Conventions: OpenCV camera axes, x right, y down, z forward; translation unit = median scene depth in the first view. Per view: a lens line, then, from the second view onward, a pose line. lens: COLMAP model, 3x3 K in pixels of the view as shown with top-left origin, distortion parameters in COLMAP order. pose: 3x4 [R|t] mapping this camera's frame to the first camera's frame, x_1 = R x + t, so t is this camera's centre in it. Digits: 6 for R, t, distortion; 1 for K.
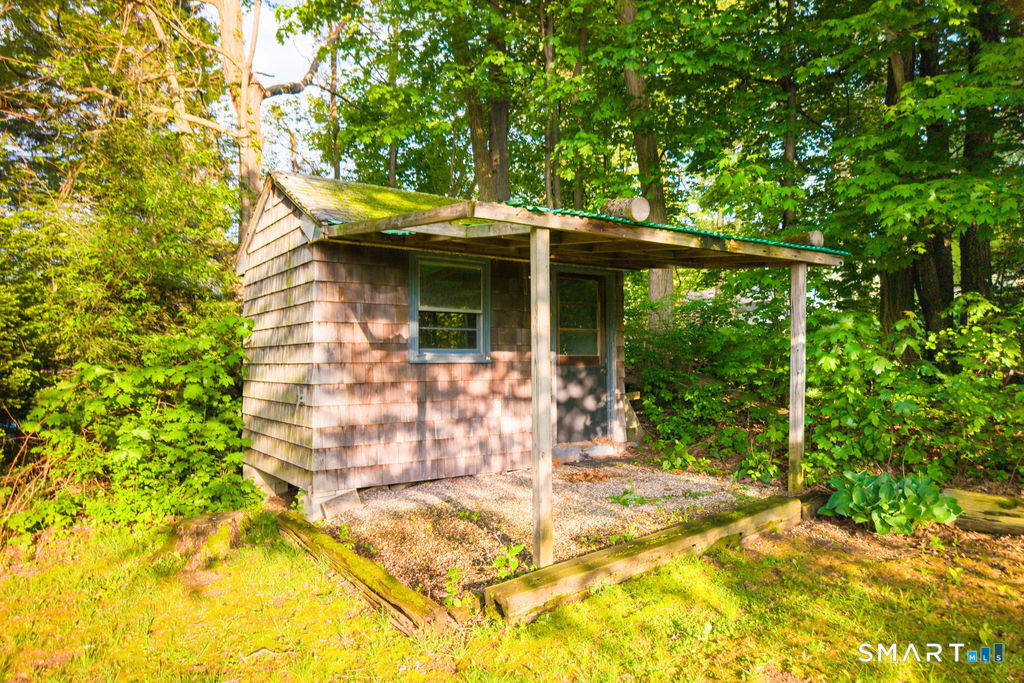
lens RADIAL K [[682.7, 0, 512.0], [0, 682.7, 341.5], [0, 0, 1]] dist [0.072674, -0.090817]
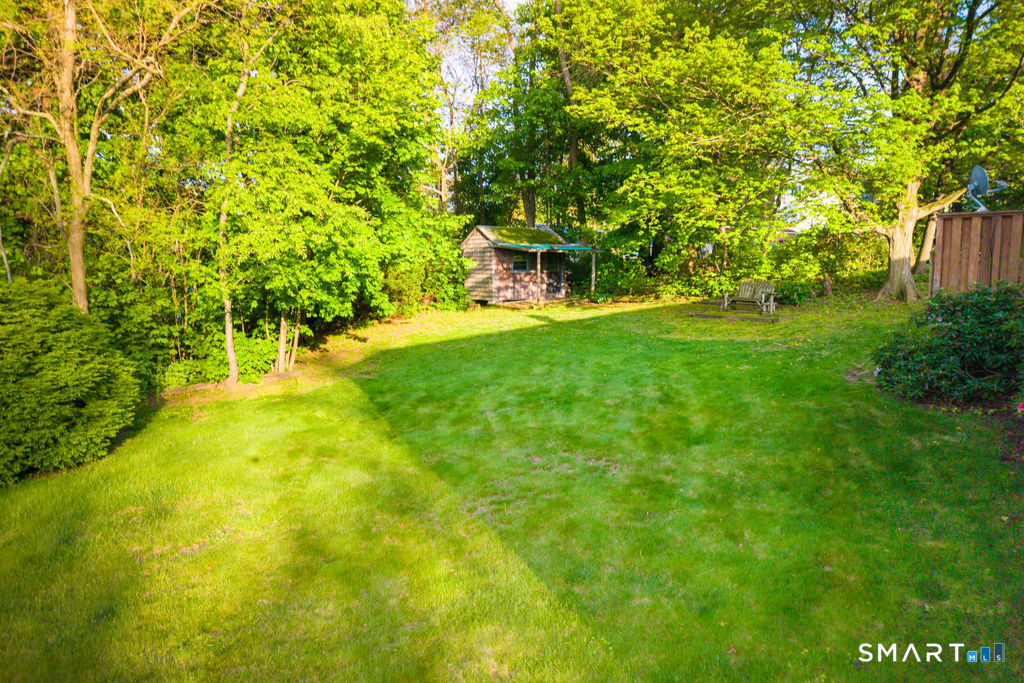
lens RADIAL K [[682.7, 0, 512.0], [0, 682.7, 341.5], [0, 0, 1]] dist [0.072674, -0.090817]
pose [[0.998543, 0.011082, -0.052806, 0.089592], [-0.003842, 0.990800, 0.135281, -0.127928], [0.053820, -0.134882, 0.989399, -3.356658]]
